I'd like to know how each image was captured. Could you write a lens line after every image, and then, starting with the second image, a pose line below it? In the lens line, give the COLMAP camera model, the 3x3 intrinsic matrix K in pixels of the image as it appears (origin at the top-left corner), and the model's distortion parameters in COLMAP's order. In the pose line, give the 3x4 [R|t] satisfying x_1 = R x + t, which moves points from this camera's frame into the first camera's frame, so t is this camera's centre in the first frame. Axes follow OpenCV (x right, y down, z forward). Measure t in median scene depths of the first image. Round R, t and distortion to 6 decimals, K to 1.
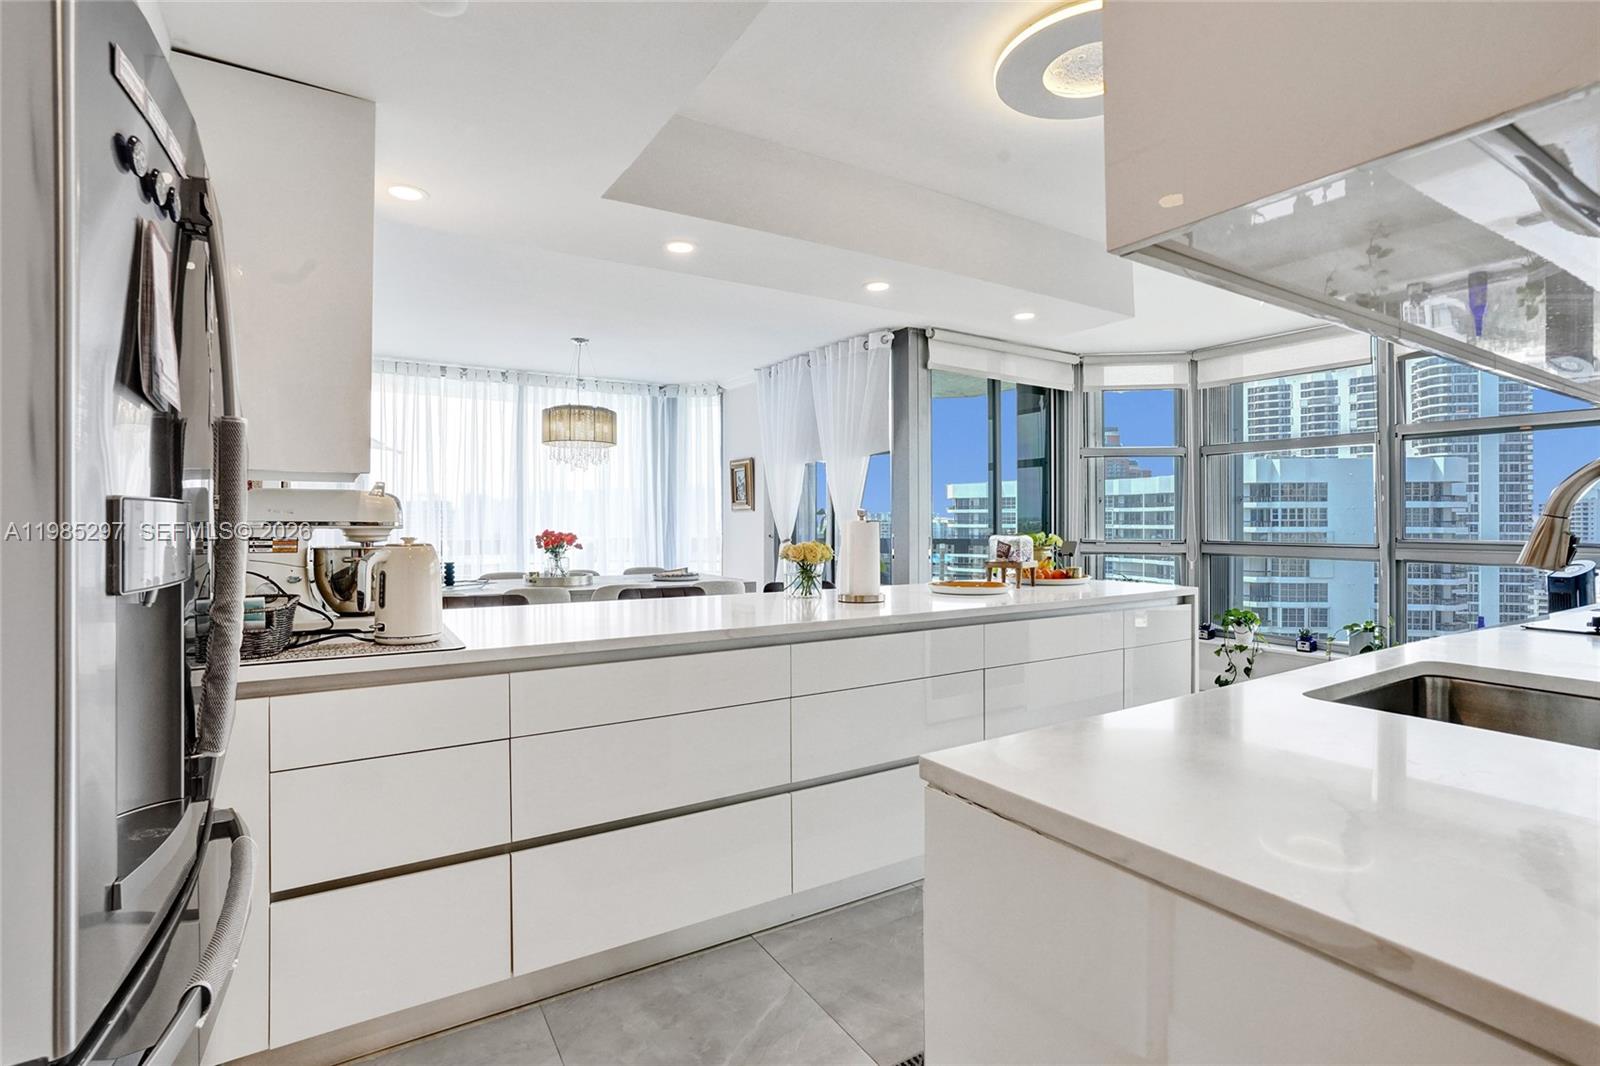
lens RADIAL K [[768.1, 0, 799.5], [0, 768.1, 522.7], [0, 0, 1]] dist [-0.057555, 0.034113]
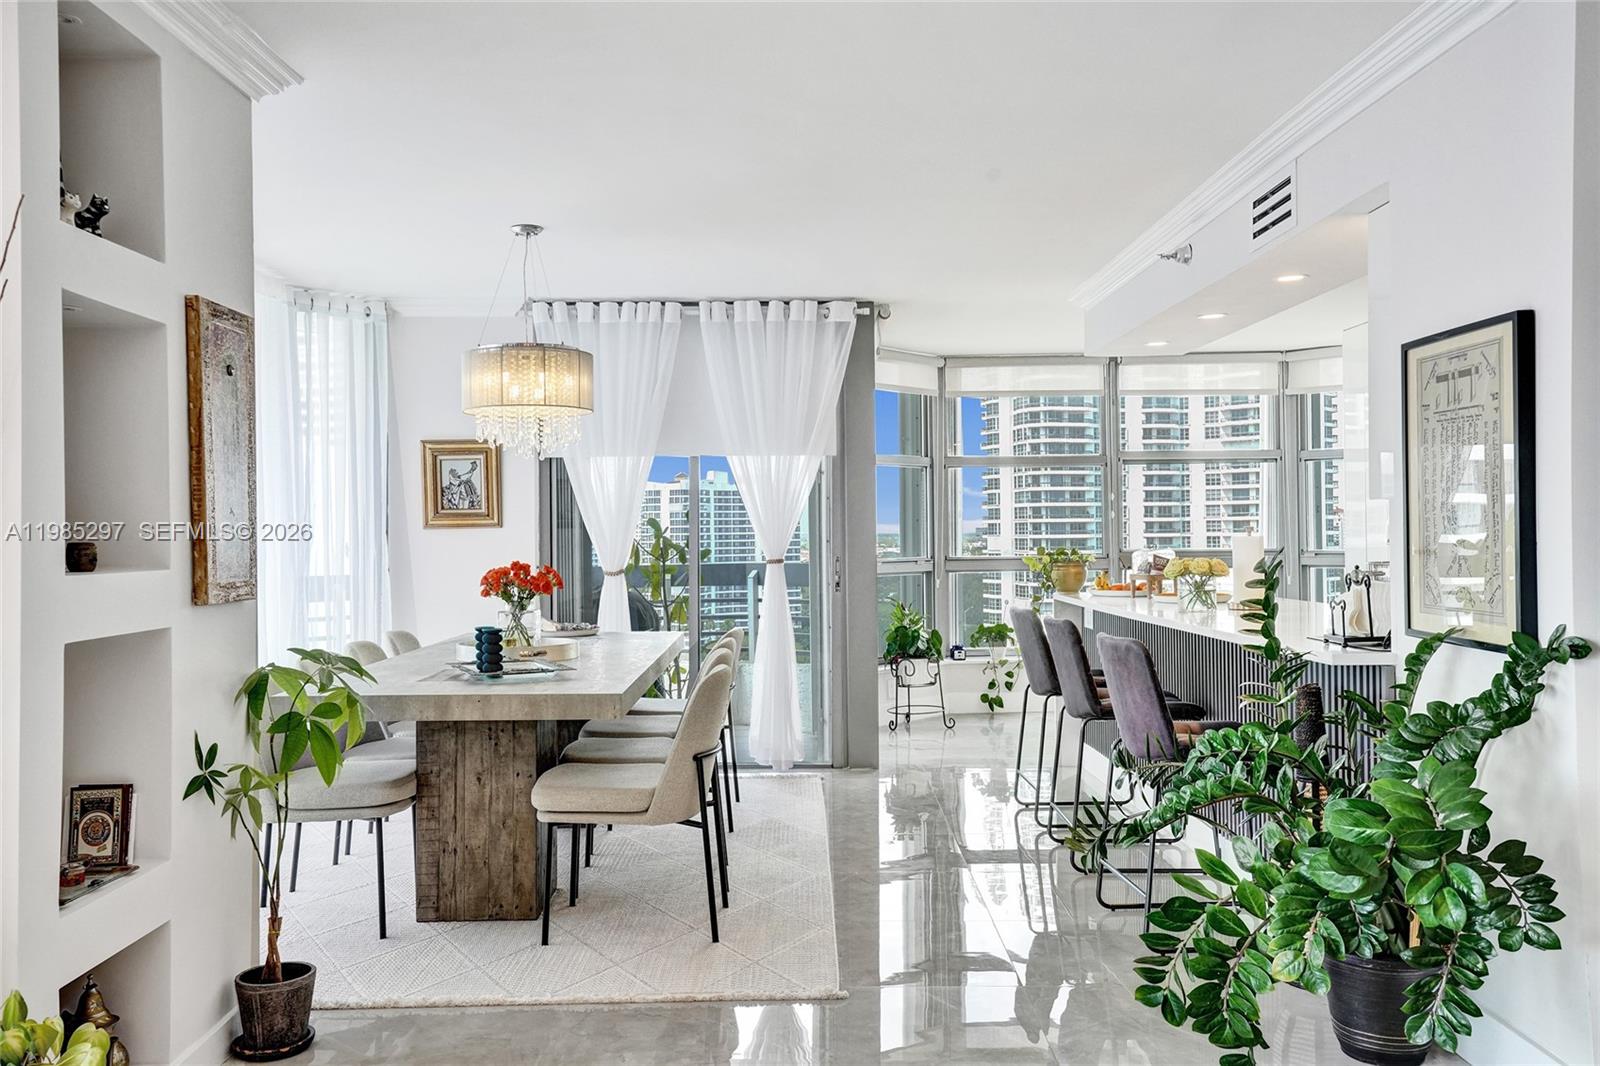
lens RADIAL K [[1316.4, 0, 795.5], [0, 1316.4, 518.0], [0, 0, 1]] dist [0.014499, 0.010115]
pose [[0.524061, 0.002809, 0.851676, -0.972118], [0.015098, 0.999807, -0.012588, -0.006969], [-0.851547, 0.019455, 0.523917, 0.298023]]
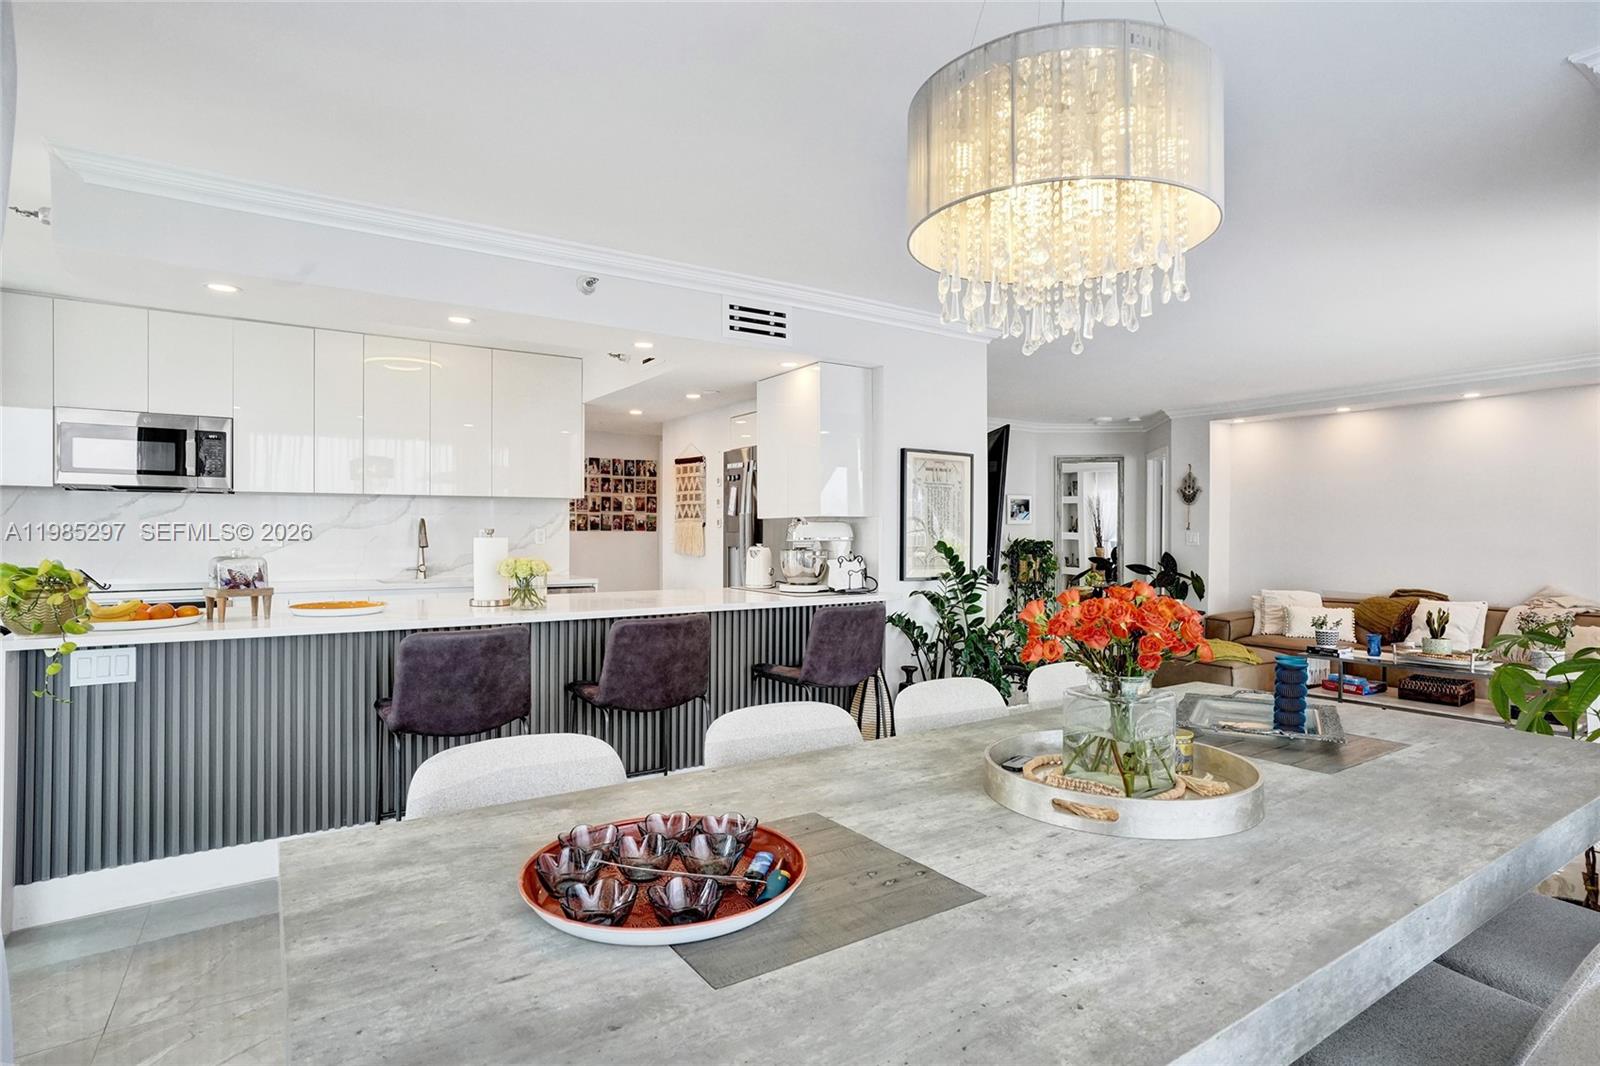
lens RADIAL K [[822.3, 0, 800.0], [0, 822.3, 533.0], [0, 0, 1]] dist [-0.021054, 0.000637]
pose [[-0.999783, -0.002226, -0.020733, -0.197600], [-0.002355, 0.999978, 0.006197, -0.009554], [0.020719, 0.006245, -0.999766, 1.191109]]
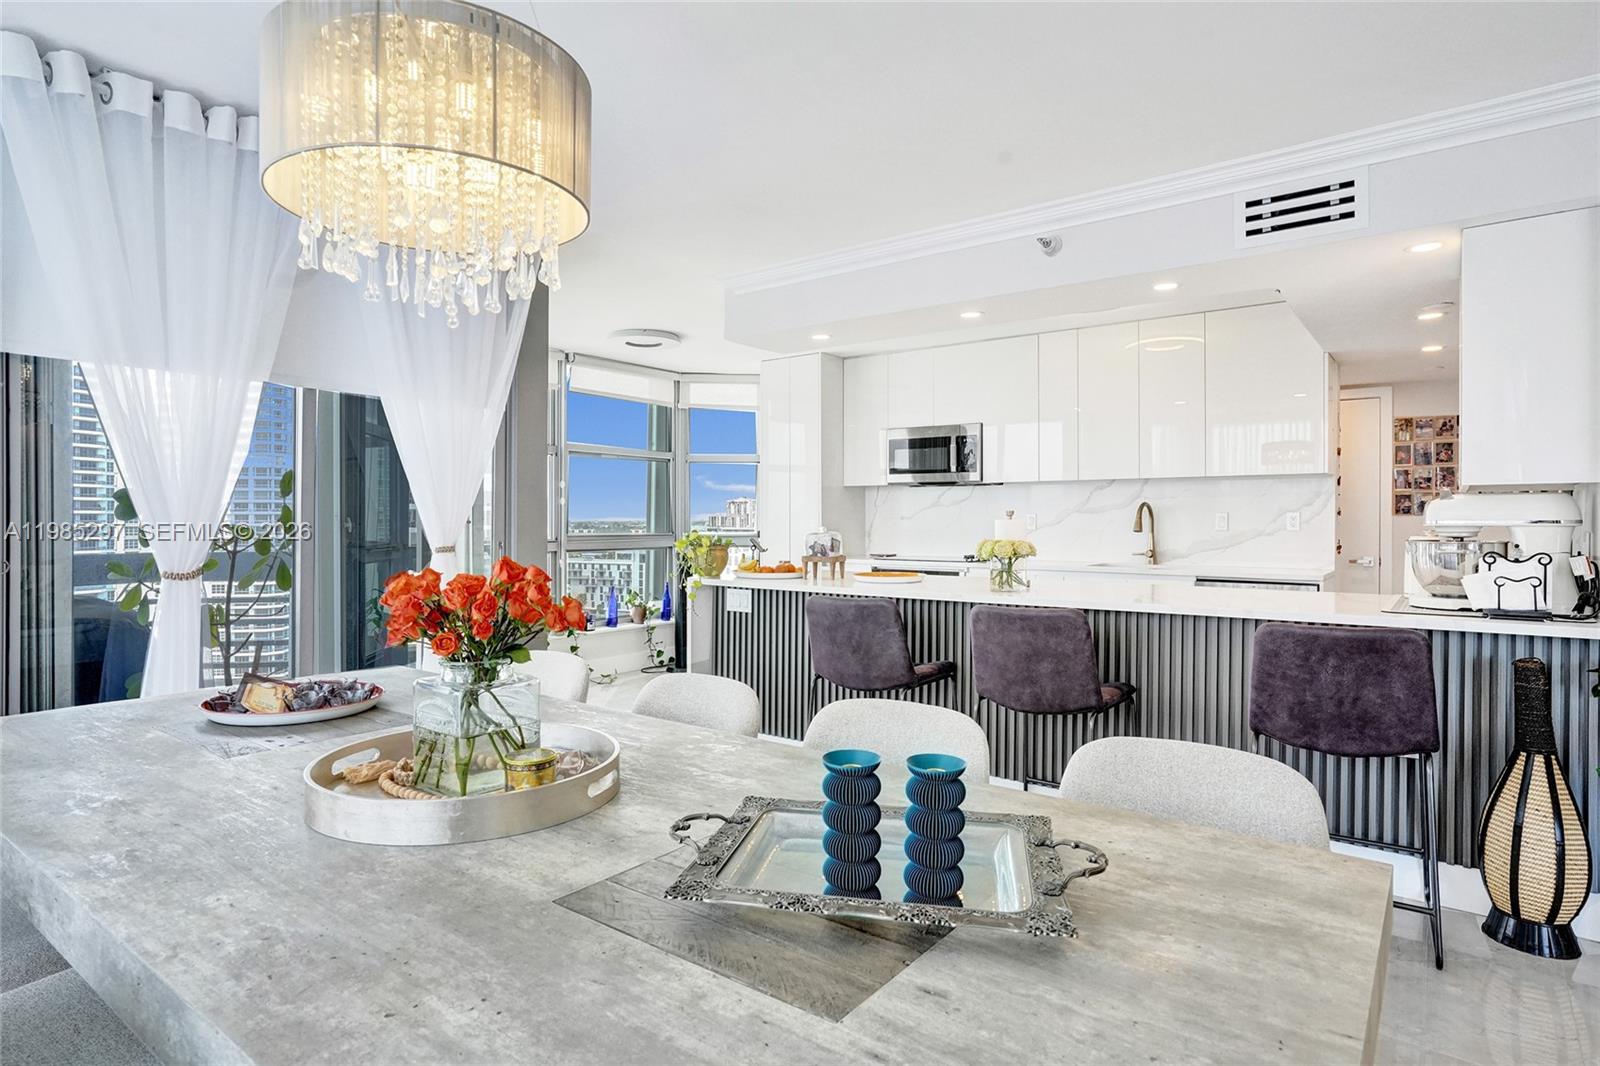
lens RADIAL K [[861.2, 0, 797.5], [0, 861.2, 516.8], [0, 0, 1]] dist [-0.045754, 0.032762]
pose [[-0.351790, 0.002333, 0.936076, -0.554762], [0.002347, 0.999996, -0.001610, -0.002455], [-0.936076, 0.001630, -0.351795, 0.936369]]
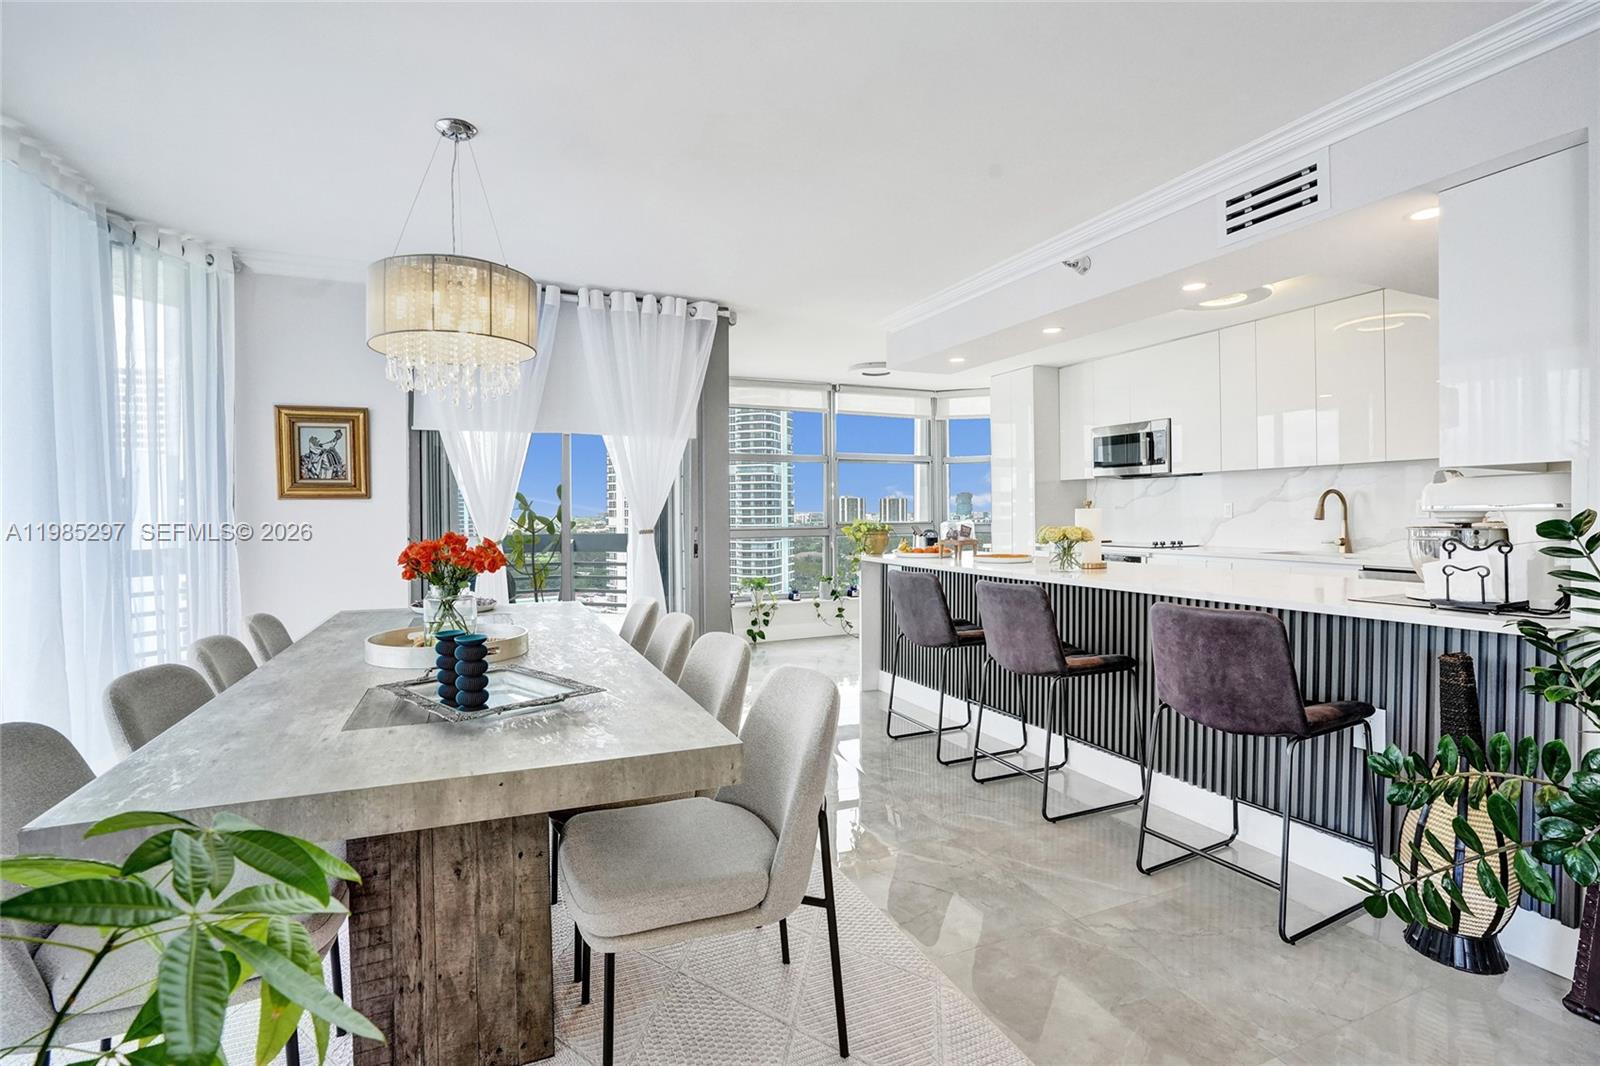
lens RADIAL K [[735.4, 0, 796.8], [0, 735.4, 523.7], [0, 0, 1]] dist [-0.073938, 0.029015]
pose [[0.150960, -0.016320, 0.988405, -0.659871], [0.011602, 0.999824, 0.014737, -0.000102], [-0.988472, 0.009242, 0.151123, 0.690179]]
